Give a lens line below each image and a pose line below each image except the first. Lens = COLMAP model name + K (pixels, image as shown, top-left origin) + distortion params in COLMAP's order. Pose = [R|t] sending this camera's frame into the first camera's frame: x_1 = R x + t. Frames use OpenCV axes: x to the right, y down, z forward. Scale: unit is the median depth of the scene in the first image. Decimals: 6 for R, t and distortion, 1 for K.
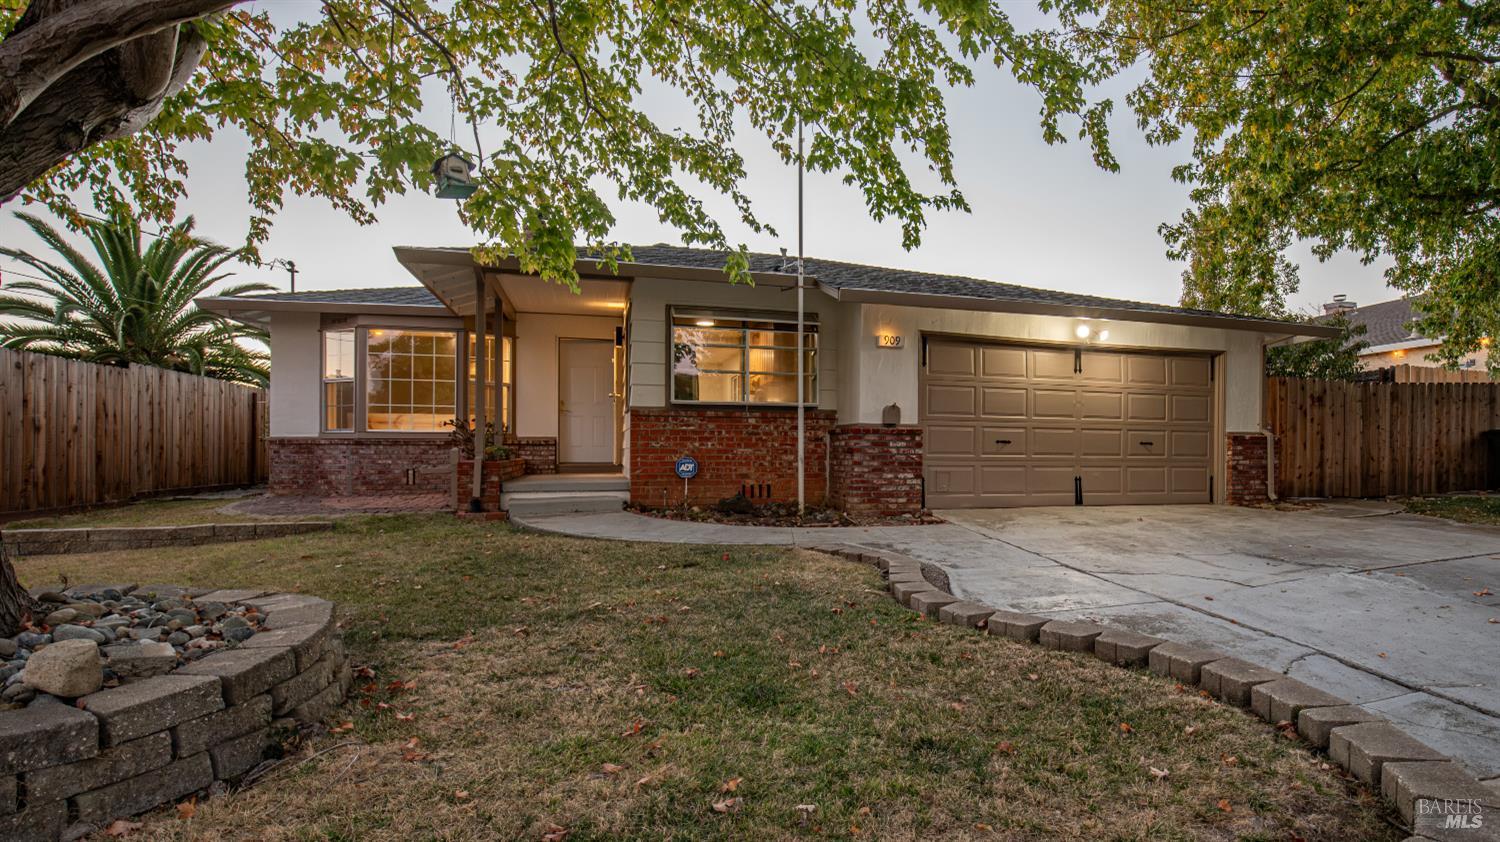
lens RADIAL K [[729.9, 0, 783.9], [0, 729.9, 453.6], [0, 0, 1]] dist [-0.027735, 0.000002]
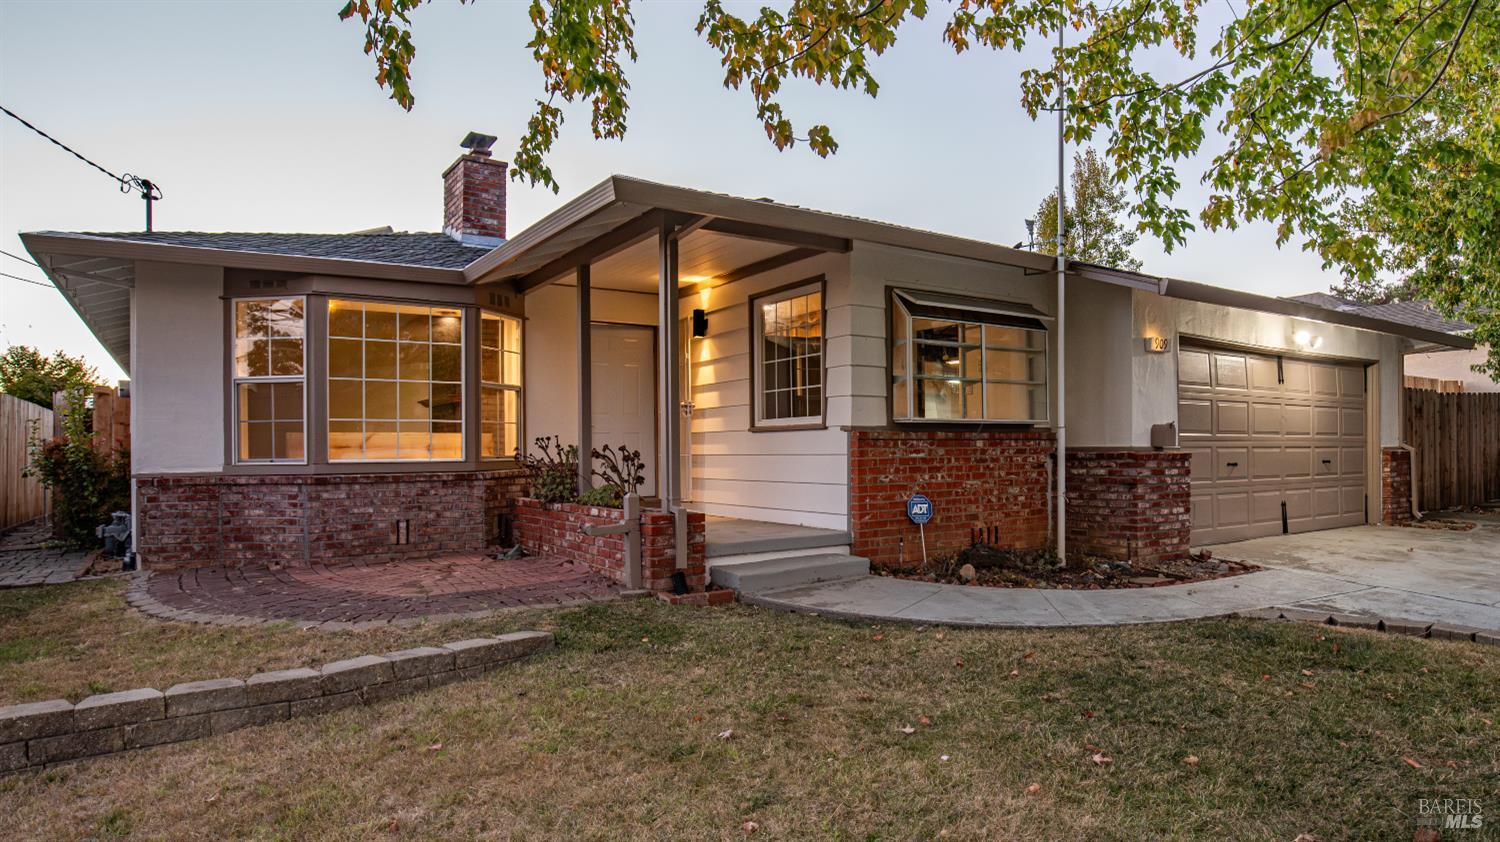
lens RADIAL K [[864.0, 0, 747.3], [0, 864.0, 449.6], [0, 0, 1]] dist [-0.035494, 0.000396]
pose [[0.951779, -0.014511, 0.306441, -0.533772], [0.016765, 0.999848, -0.004723, -0.037431], [-0.306326, 0.009633, 0.951878, 0.215495]]
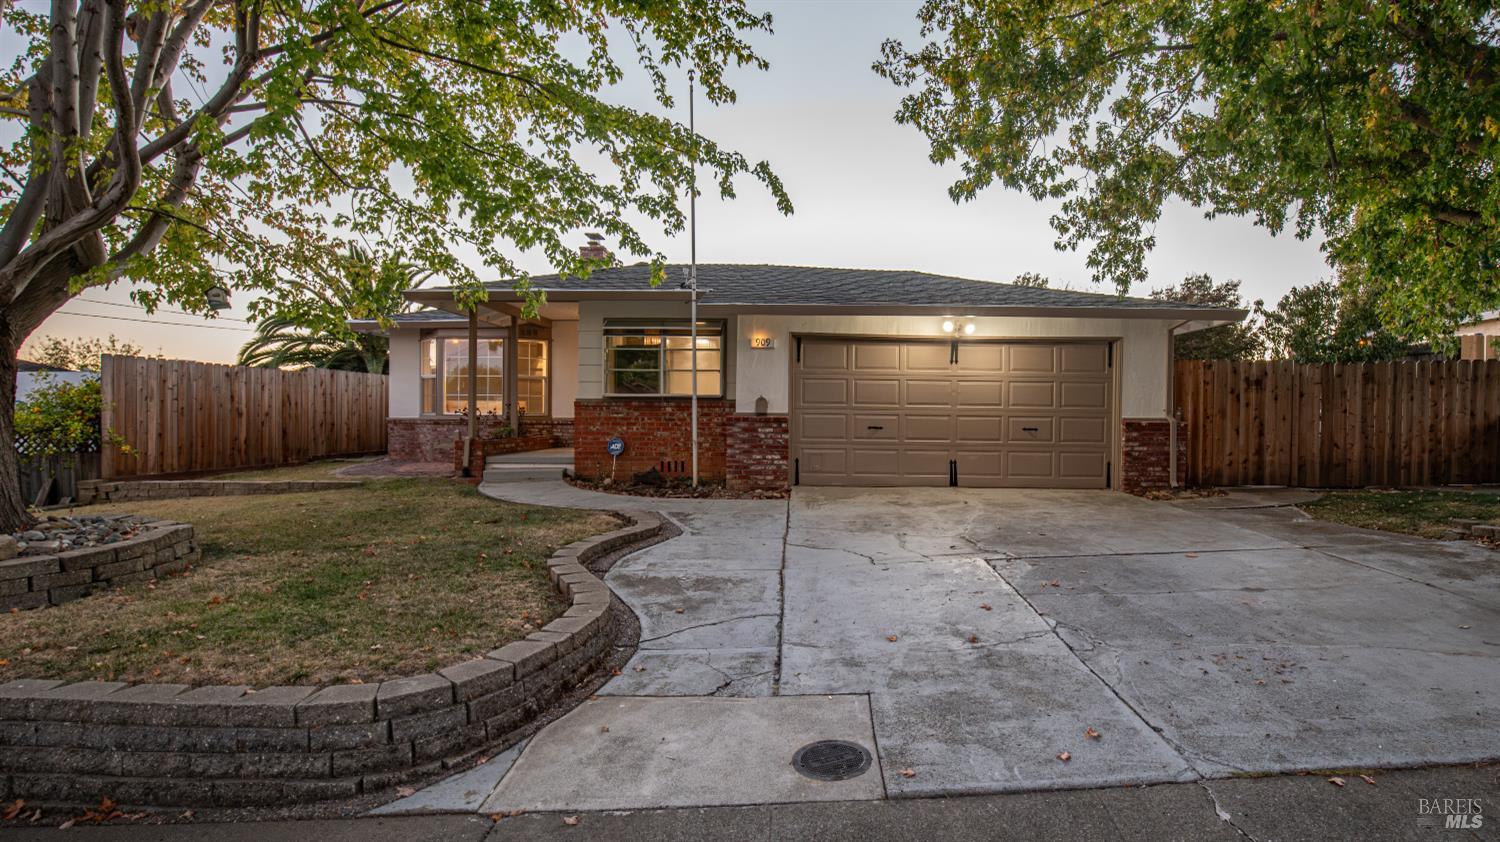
lens RADIAL K [[698.1, 0, 750.0], [0, 698.1, 421.0], [0, 0, 1]] dist [-0.028546, 0.000530]
pose [[0.951565, 0.004532, -0.307415, 0.437256], [-0.003908, 0.999989, 0.002644, -0.027926], [0.307424, -0.001315, 0.951572, -0.077679]]
